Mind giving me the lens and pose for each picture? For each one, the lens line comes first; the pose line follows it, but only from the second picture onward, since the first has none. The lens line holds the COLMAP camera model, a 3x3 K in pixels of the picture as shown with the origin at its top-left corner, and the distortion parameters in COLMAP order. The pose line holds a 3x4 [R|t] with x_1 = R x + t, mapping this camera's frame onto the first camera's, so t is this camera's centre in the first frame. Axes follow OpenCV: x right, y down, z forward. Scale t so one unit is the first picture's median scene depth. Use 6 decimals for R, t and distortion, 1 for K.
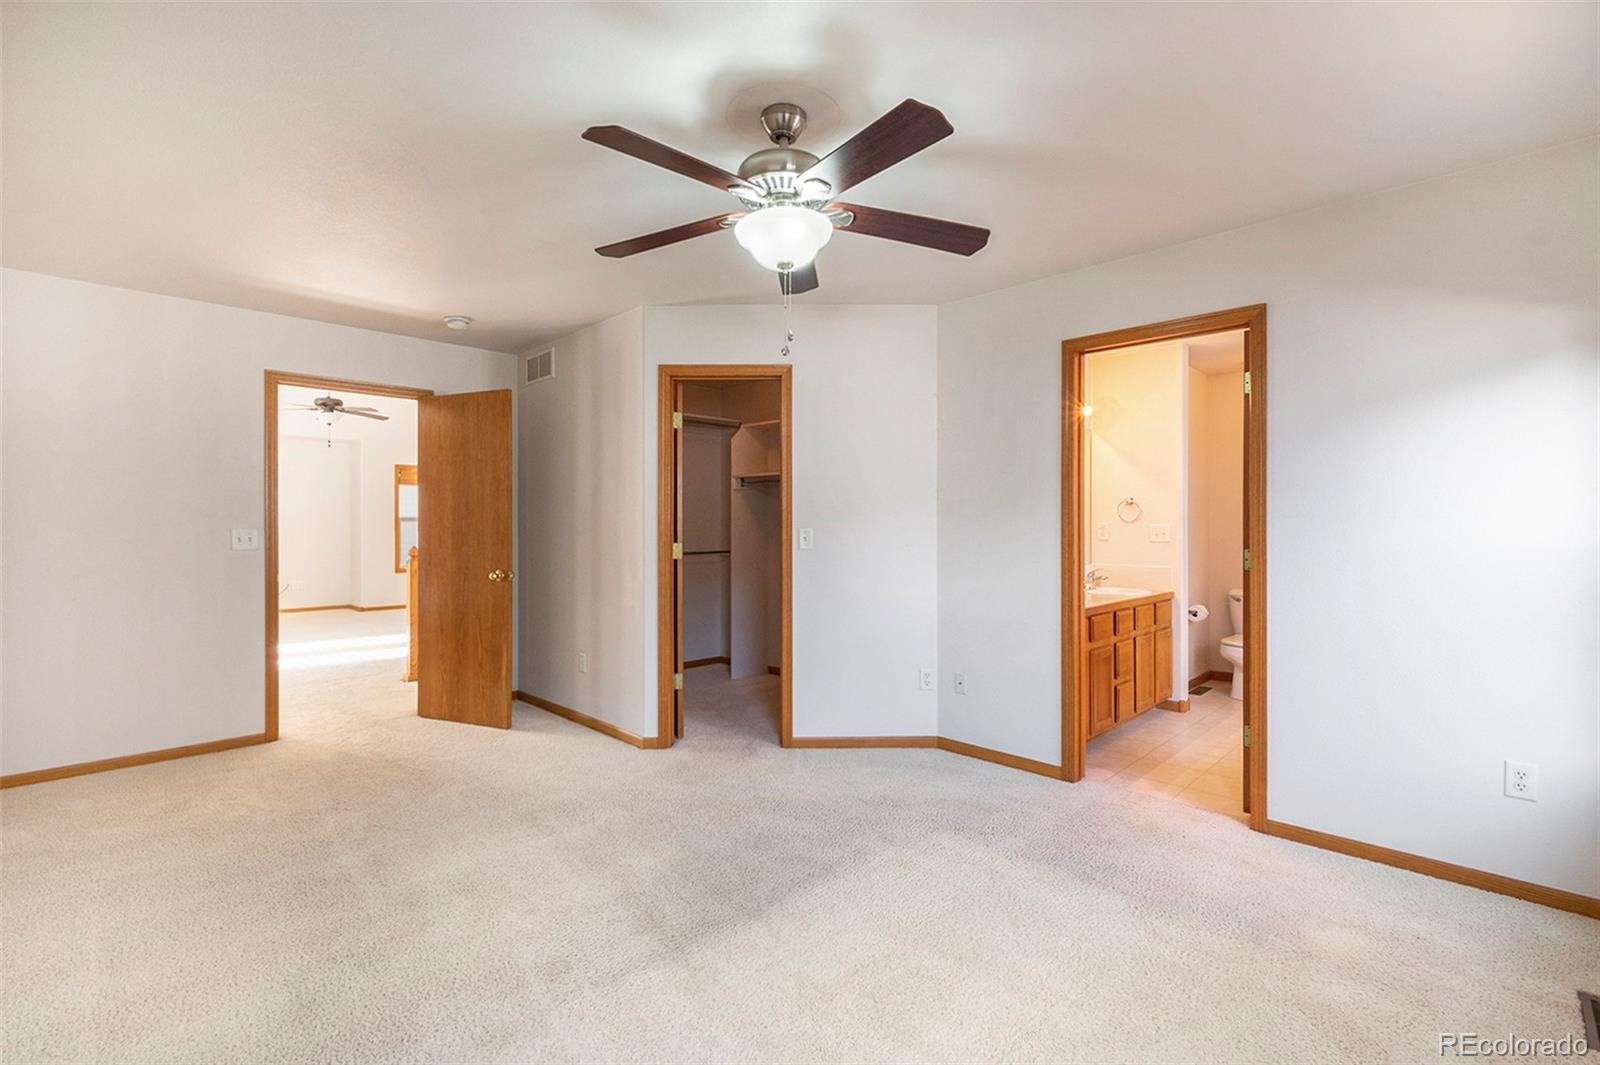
lens RADIAL K [[714.7, 0, 804.3], [0, 714.7, 525.3], [0, 0, 1]] dist [0.002545, -0.000667]
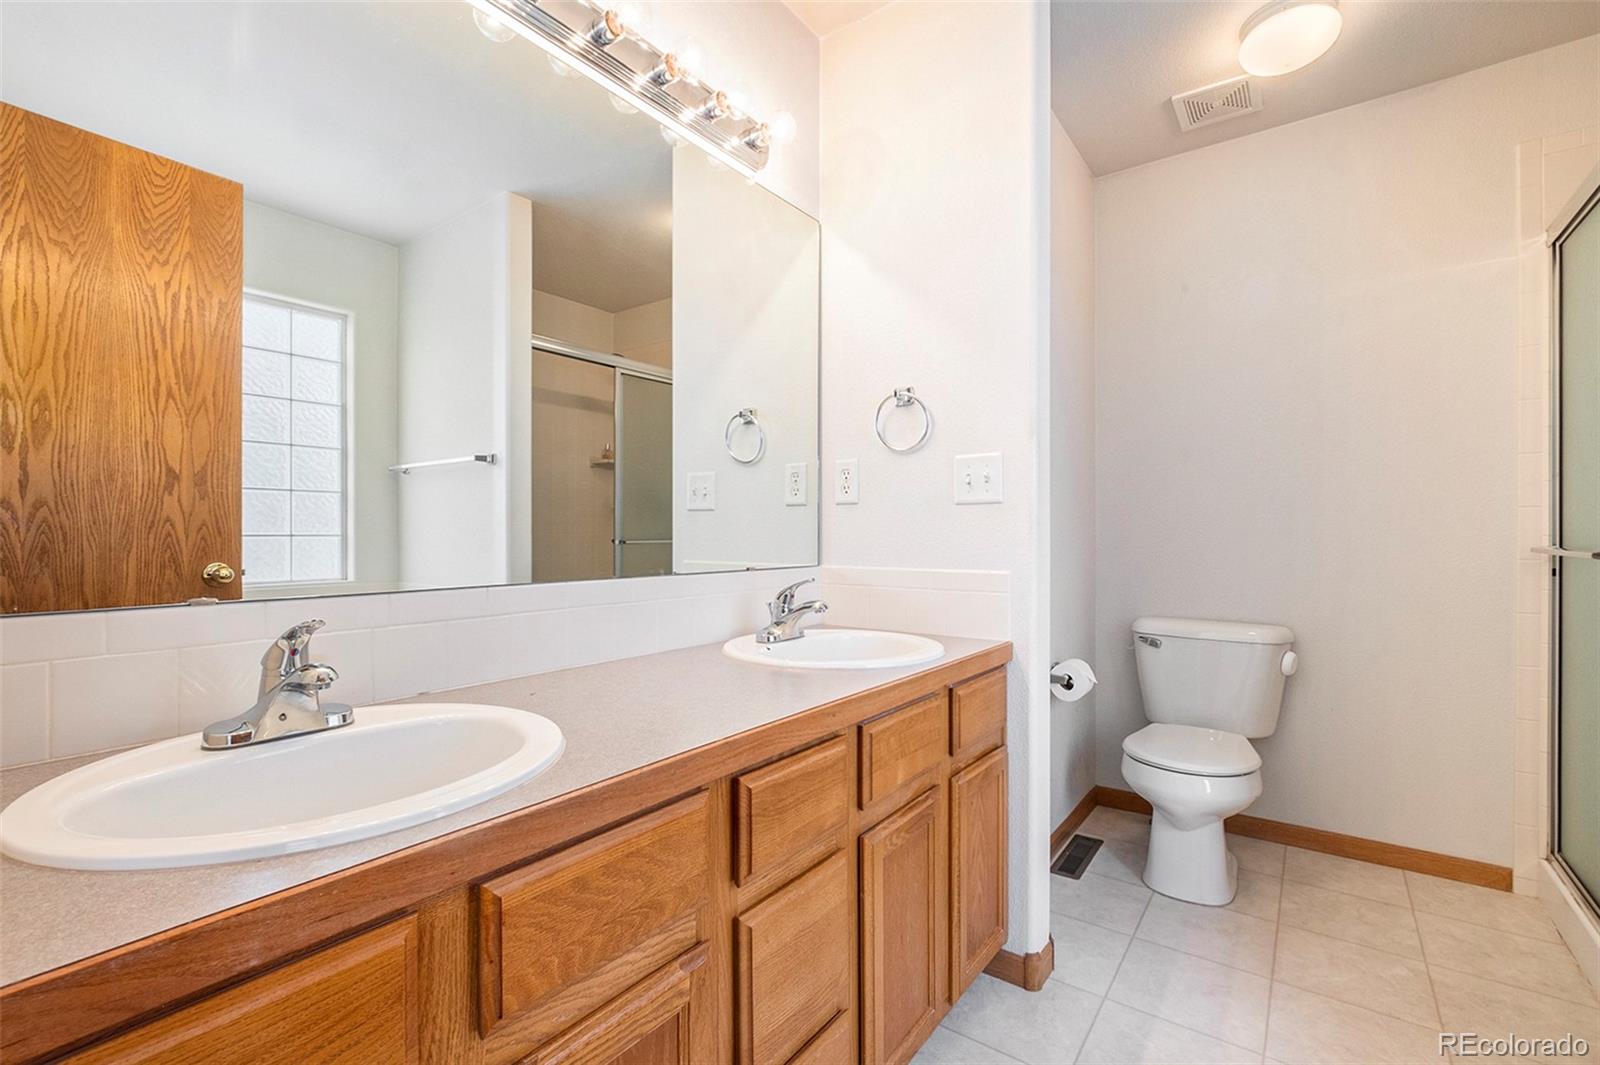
lens RADIAL K [[714.2, 0, 799.6], [0, 714.2, 543.0], [0, 0, 1]] dist [-0.001387, -0.000314]
pose [[0.988359, -0.003583, 0.152100, 0.366357], [0.002069, 0.999947, 0.010113, 0.041045], [-0.152128, -0.009681, 0.988313, 0.681566]]
